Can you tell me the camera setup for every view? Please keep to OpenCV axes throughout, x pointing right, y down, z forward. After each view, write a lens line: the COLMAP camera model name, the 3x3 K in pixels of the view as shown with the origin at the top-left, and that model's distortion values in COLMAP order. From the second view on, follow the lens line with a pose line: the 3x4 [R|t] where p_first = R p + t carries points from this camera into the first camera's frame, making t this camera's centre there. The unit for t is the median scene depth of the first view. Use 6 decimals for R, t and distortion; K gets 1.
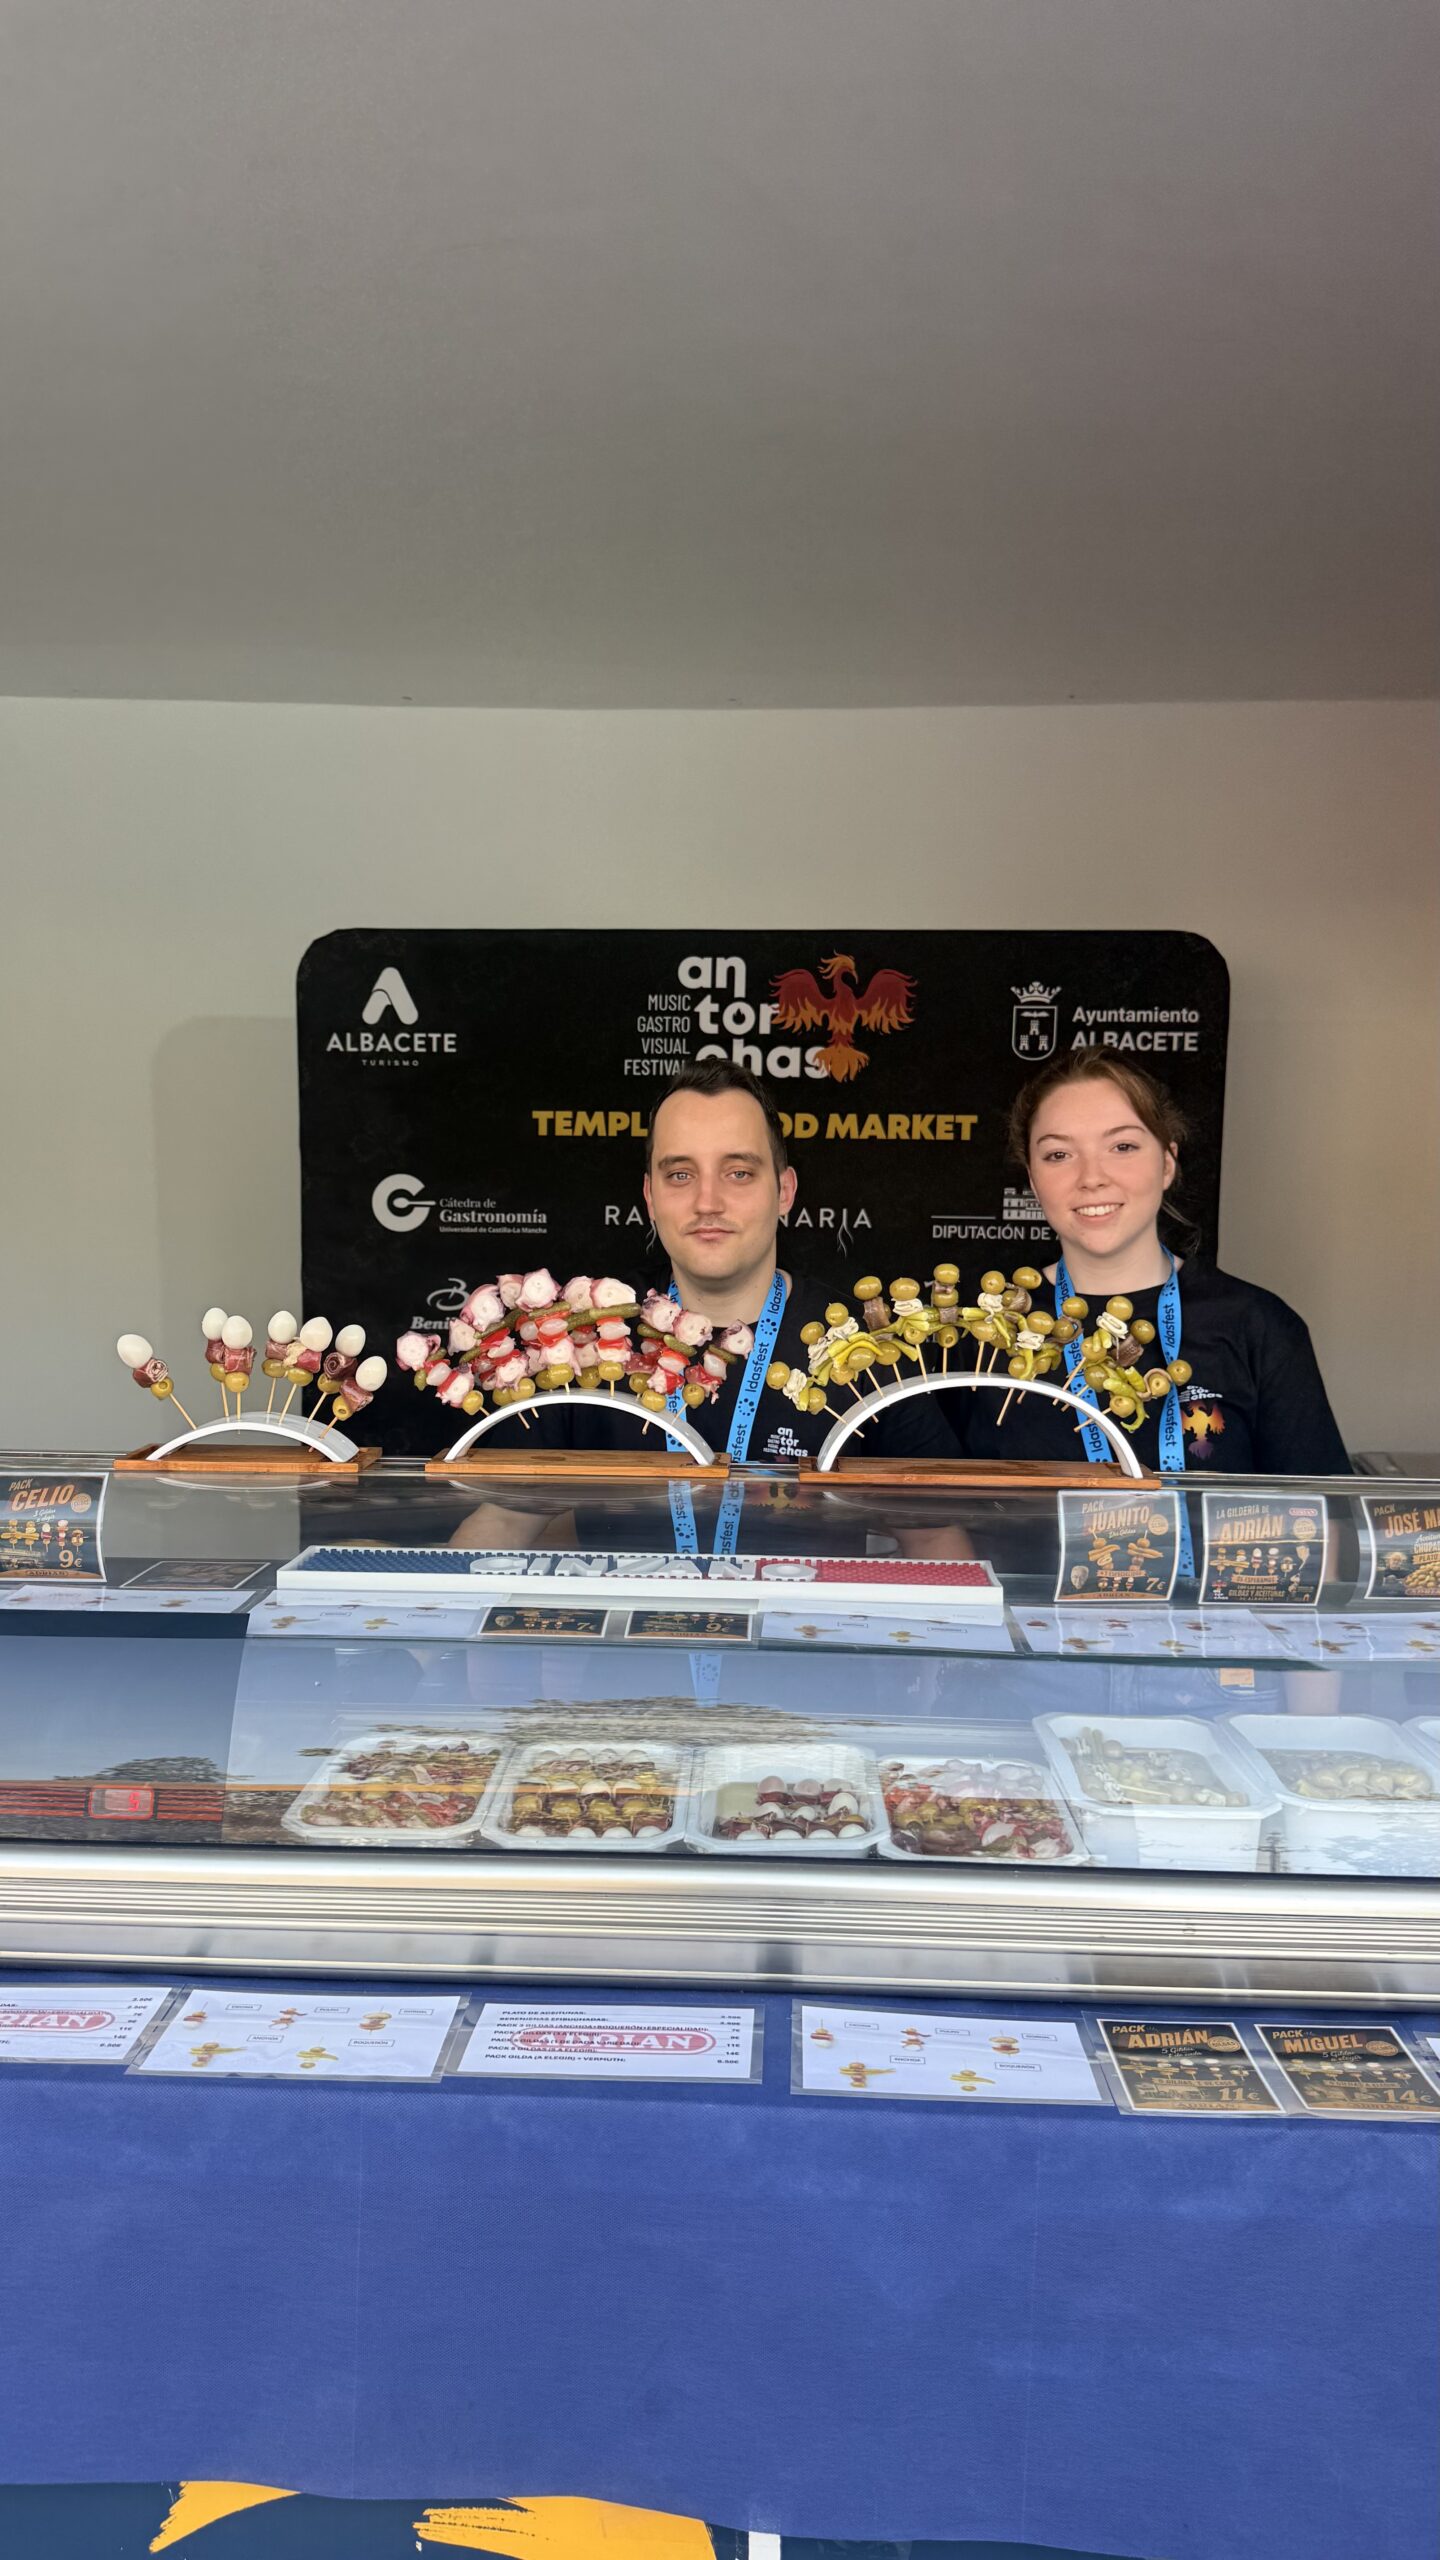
lens RADIAL K [[1625.7, 0, 700.6], [0, 1625.7, 1272.3], [0, 0, 1]] dist [0.113630, -0.000097]
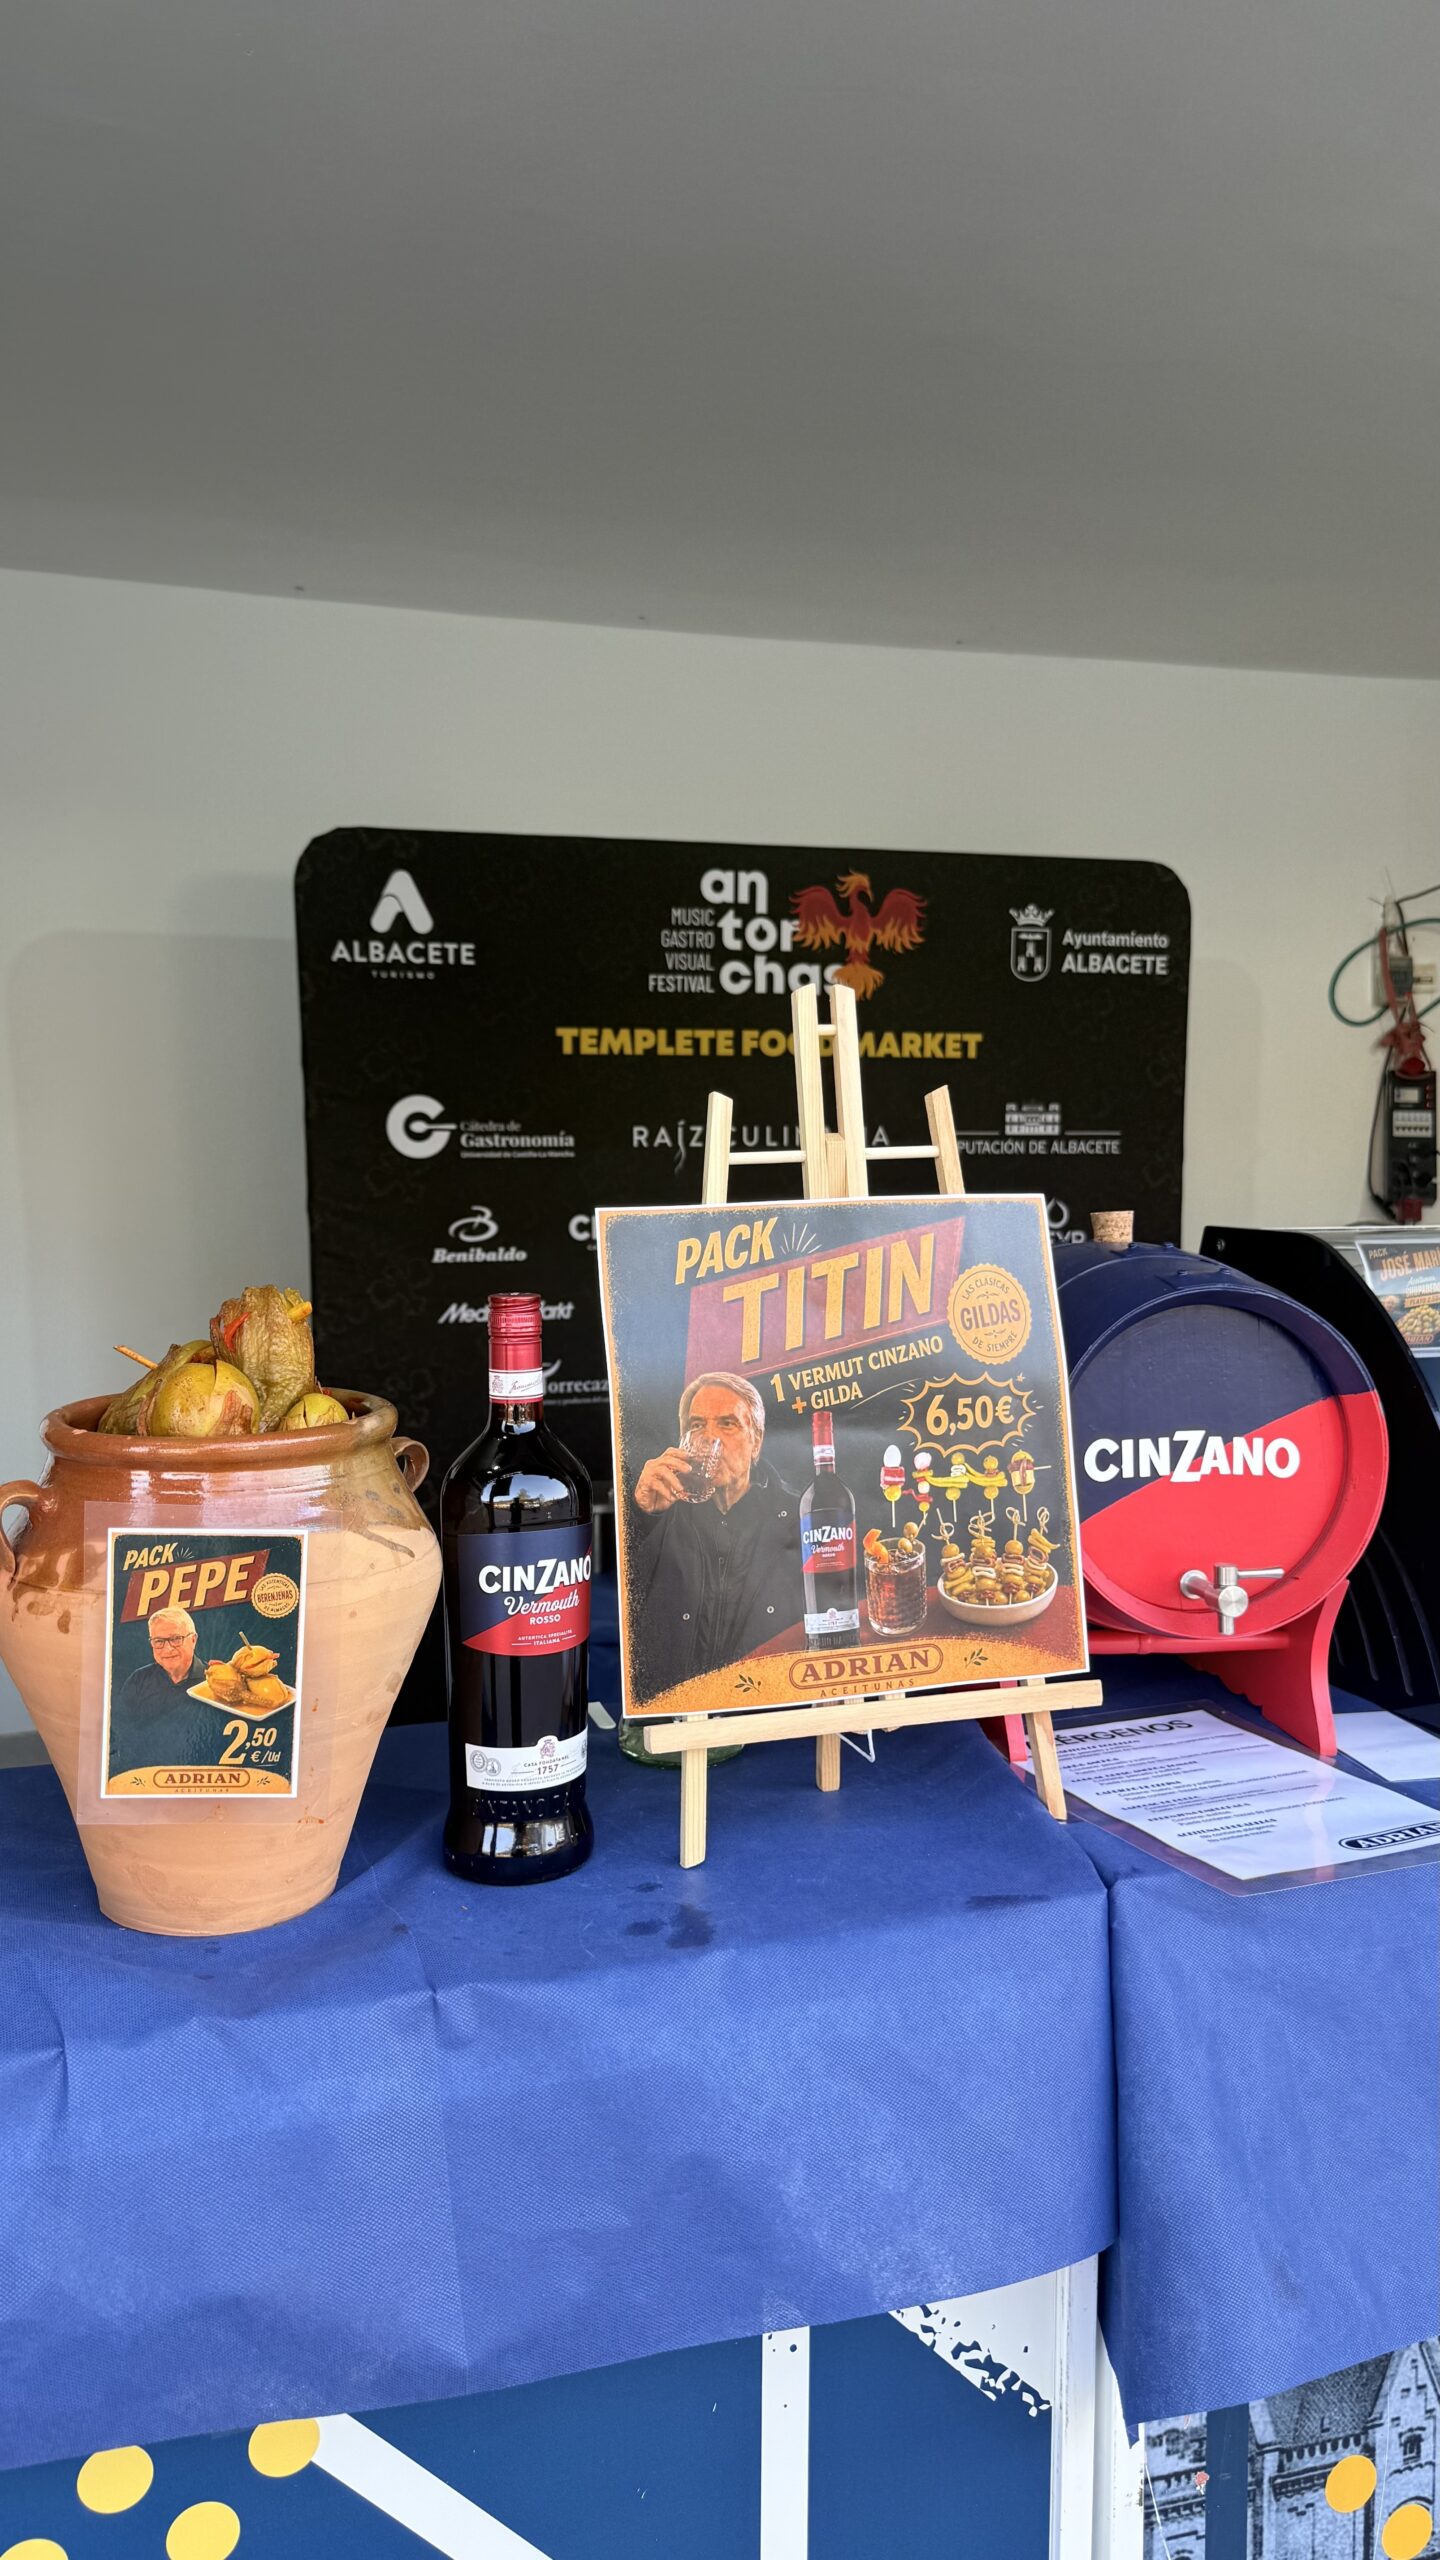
lens RADIAL K [[1625.7, 0, 700.6], [0, 1625.7, 1272.3], [0, 0, 1]] dist [0.113630, -0.000097]
pose [[0.952513, -0.039809, 0.301883, -0.318204], [0.036667, 0.999198, 0.016073, 0.031476], [-0.302281, -0.004240, 0.953209, 0.066271]]
